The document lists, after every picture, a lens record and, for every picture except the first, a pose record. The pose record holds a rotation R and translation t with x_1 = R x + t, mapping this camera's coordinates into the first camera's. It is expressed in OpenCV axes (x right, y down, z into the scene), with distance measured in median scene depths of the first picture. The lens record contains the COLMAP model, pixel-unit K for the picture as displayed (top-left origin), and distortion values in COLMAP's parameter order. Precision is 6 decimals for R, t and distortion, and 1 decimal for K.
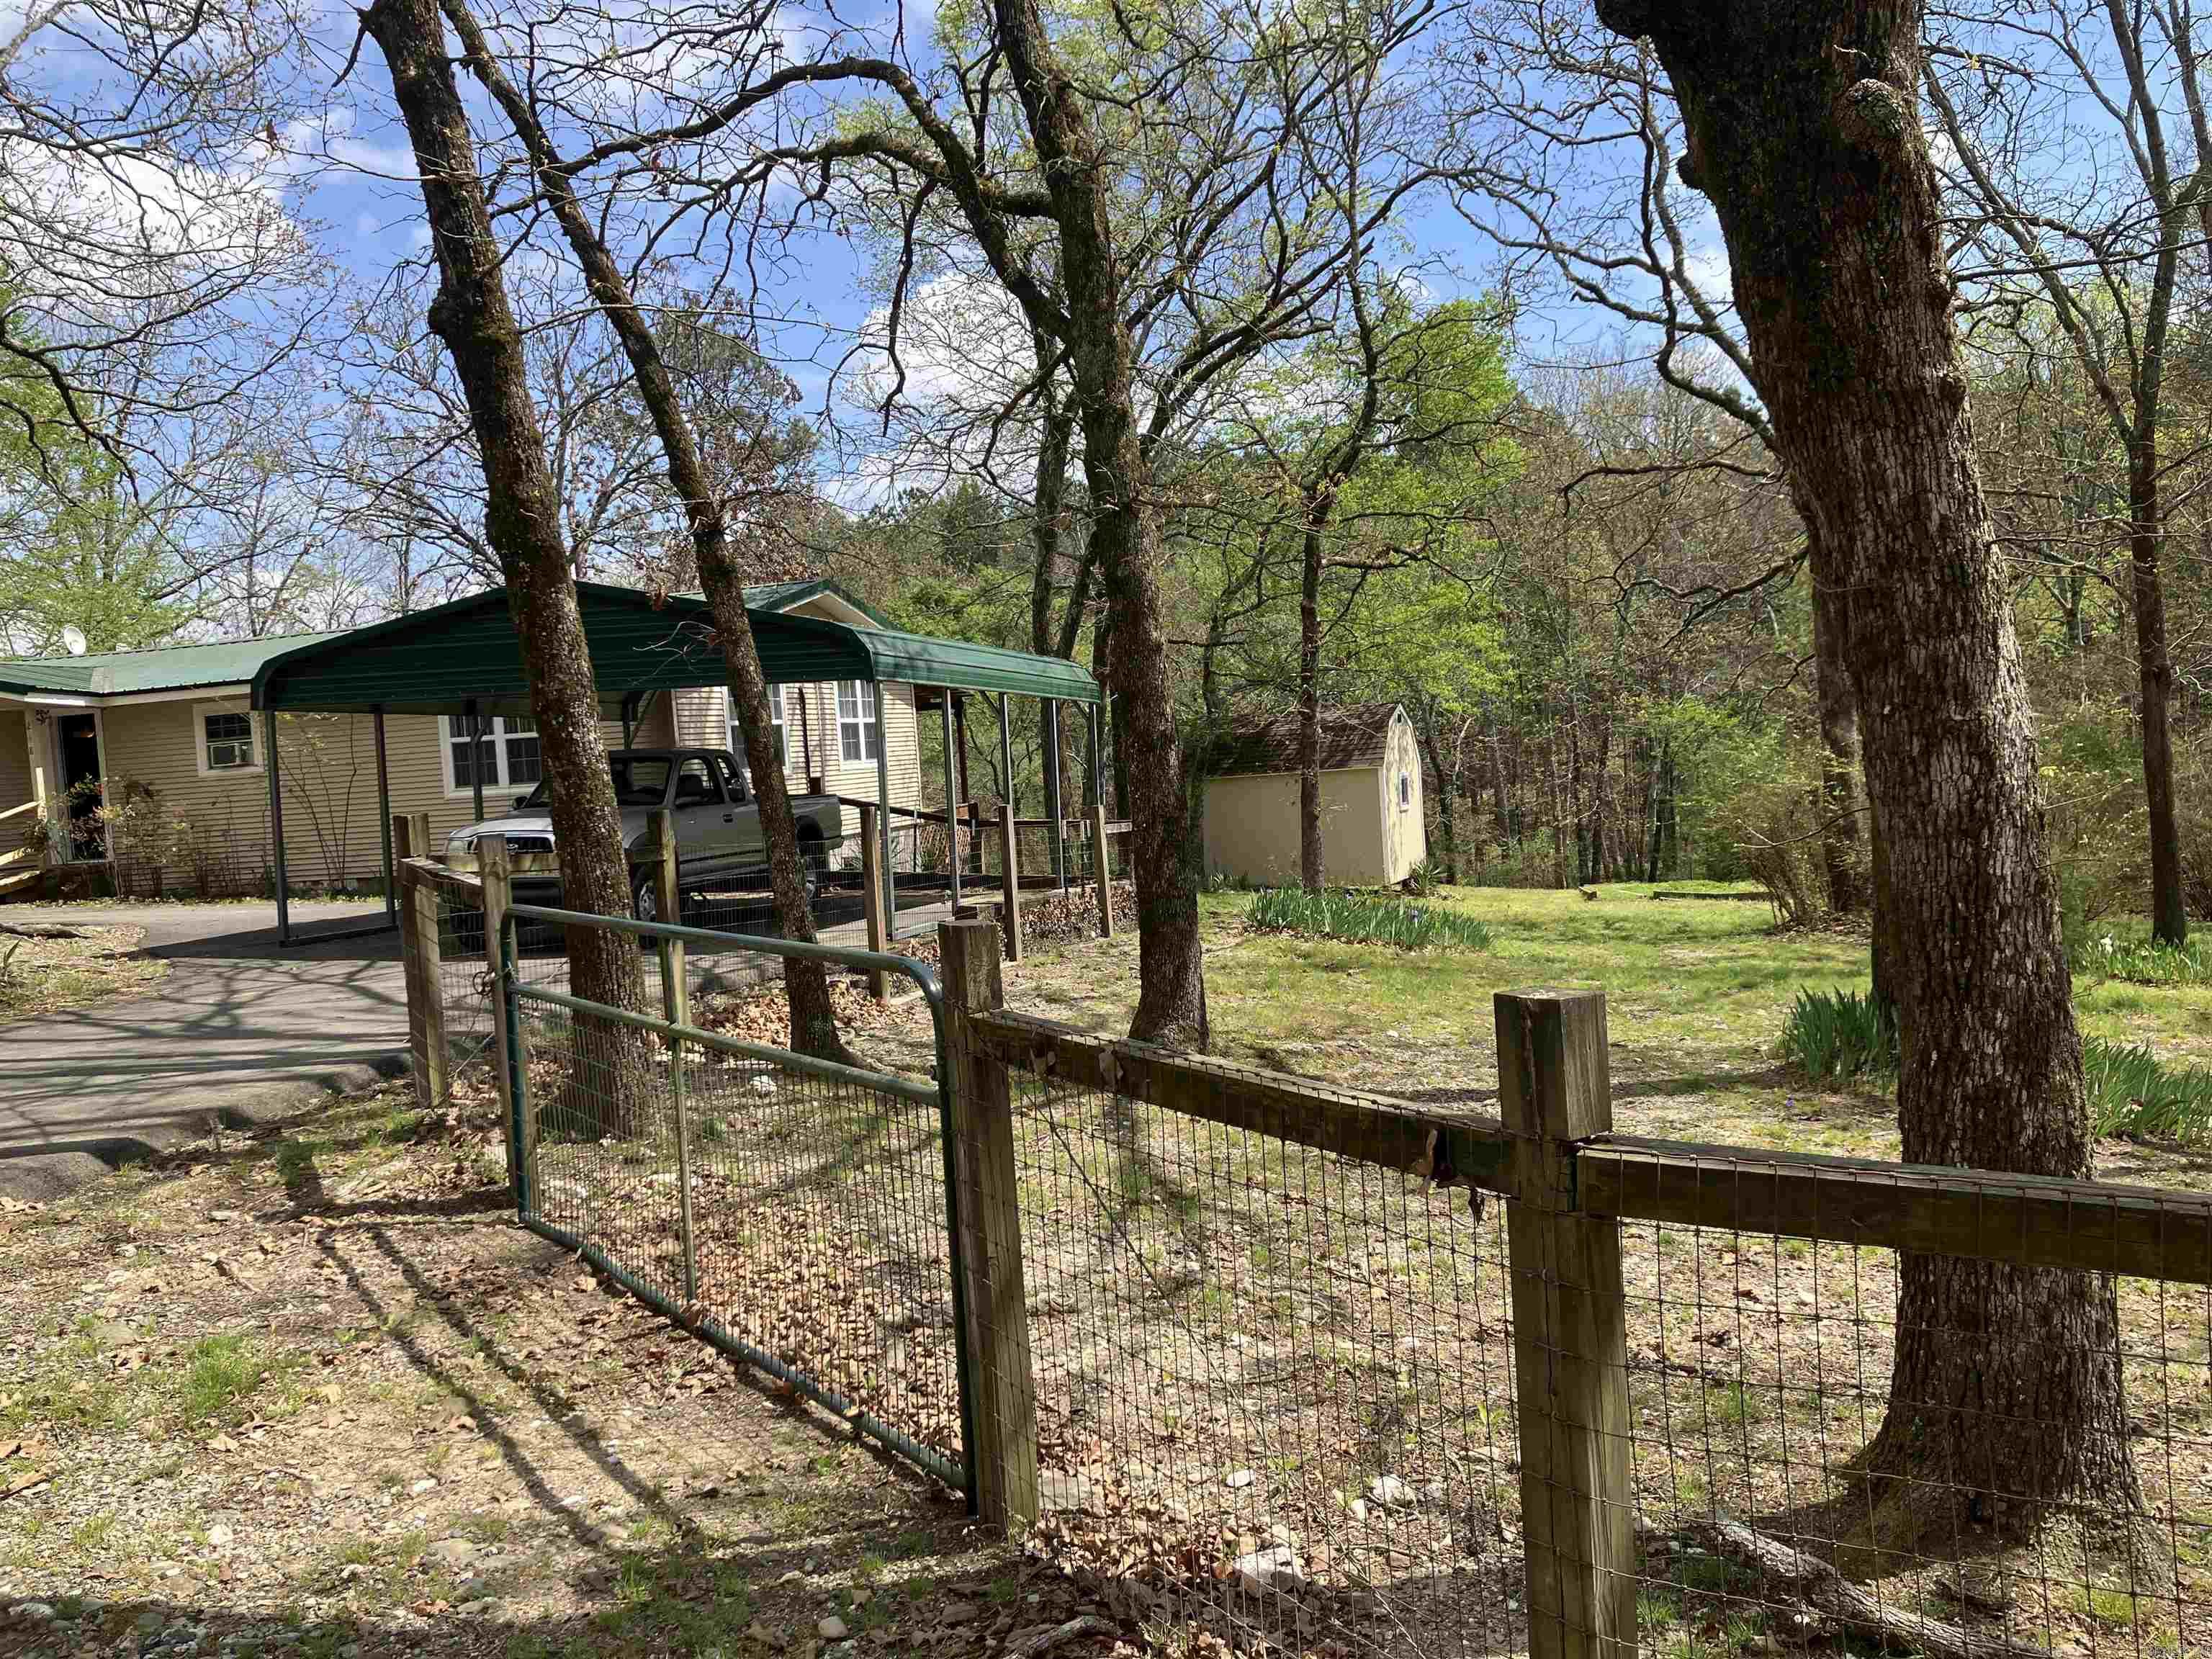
lens RADIAL K [[1793.9, 0, 1103.5], [0, 1793.9, 845.5], [0, 0, 1]] dist [0.039196, -0.060127]
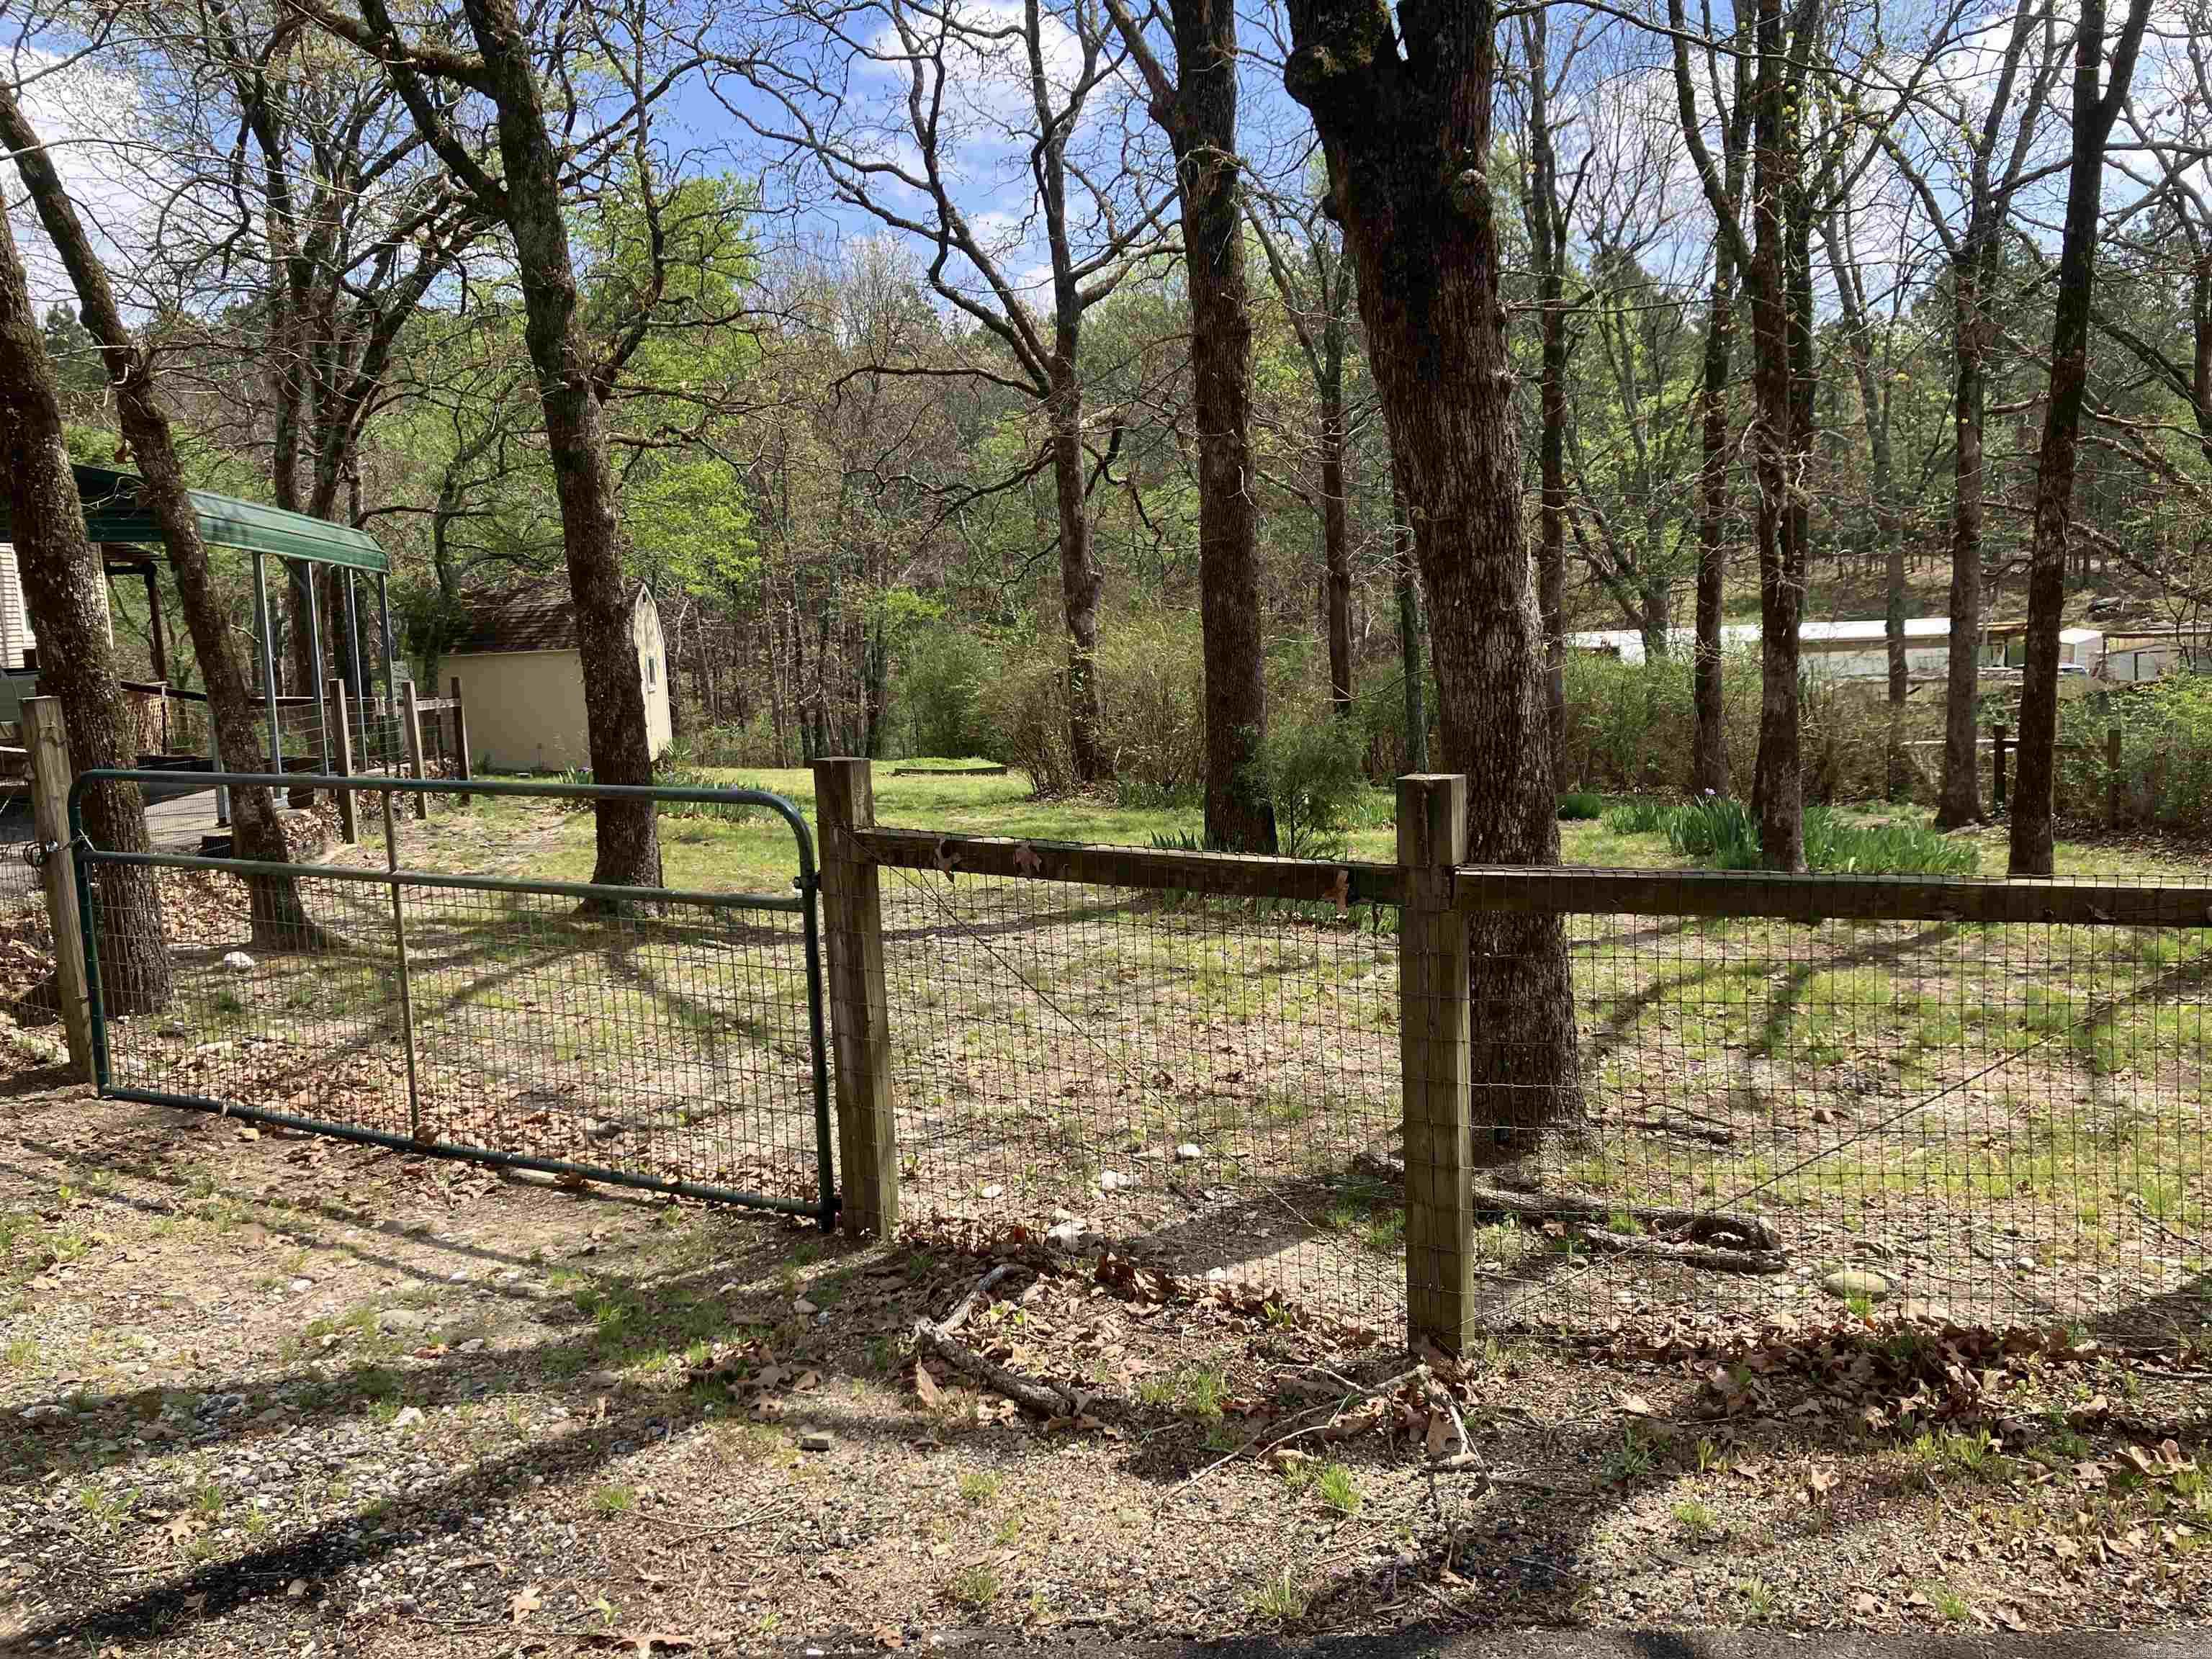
lens RADIAL K [[1793.9, 0, 1116.0], [0, 1793.9, 830.4], [0, 0, 1]] dist [0.039196, -0.060127]
pose [[0.901232, -0.030267, 0.432278, -0.182032], [0.005992, 0.998333, 0.057408, 0.009557], [-0.433295, -0.049148, 0.899911, -0.083207]]
